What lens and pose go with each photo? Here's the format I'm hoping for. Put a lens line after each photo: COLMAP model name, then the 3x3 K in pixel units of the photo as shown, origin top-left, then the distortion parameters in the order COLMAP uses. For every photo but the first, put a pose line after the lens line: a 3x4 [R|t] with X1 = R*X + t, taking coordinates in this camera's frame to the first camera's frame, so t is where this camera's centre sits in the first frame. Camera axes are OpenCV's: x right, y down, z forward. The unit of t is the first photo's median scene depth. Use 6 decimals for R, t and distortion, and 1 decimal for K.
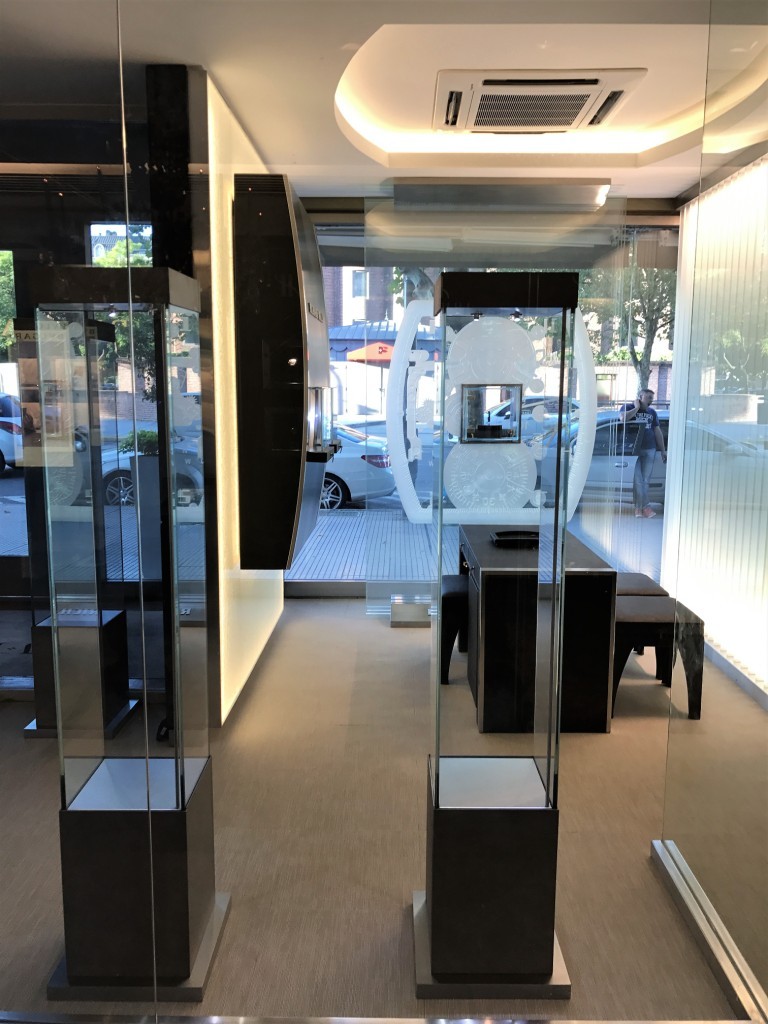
lens RADIAL K [[875.3, 0, 384.0], [0, 875.3, 512.0], [0, 0, 1]] dist [-0.005946, 0.070872]
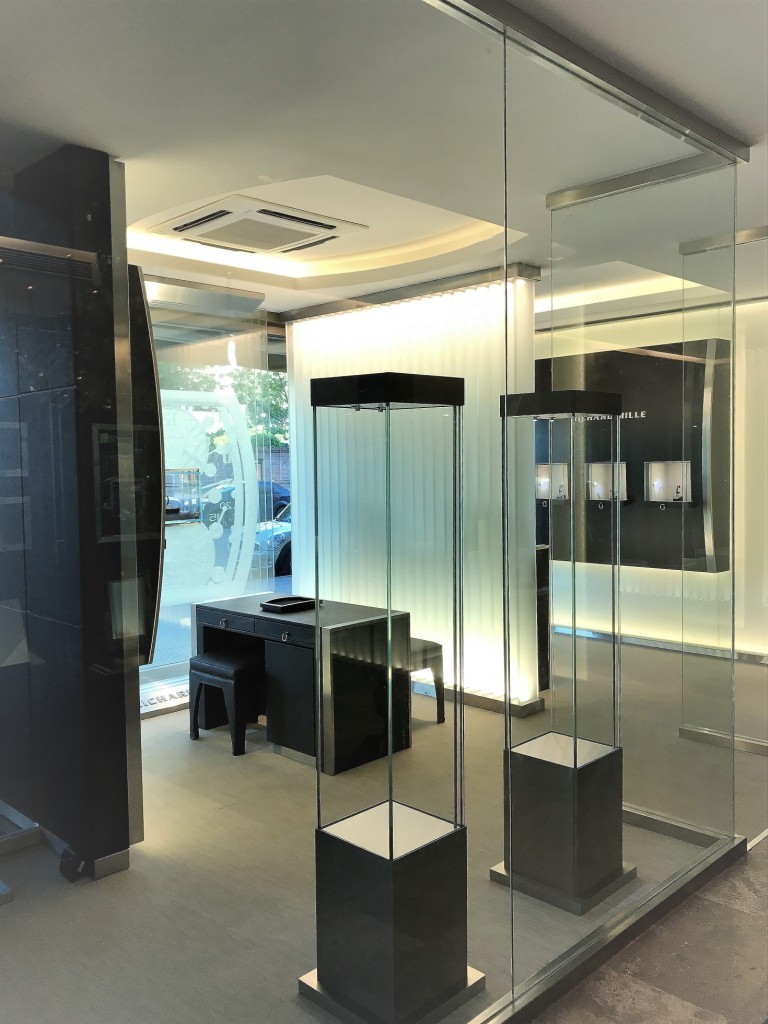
lens RADIAL K [[875.3, 0, 384.0], [0, 875.3, 512.0], [0, 0, 1]] dist [-0.005946, 0.070872]
pose [[0.704831, -0.058066, 0.706995, -0.534217], [0.120373, 0.991981, -0.038533, -0.029140], [-0.699087, 0.112263, 0.706168, 0.104179]]
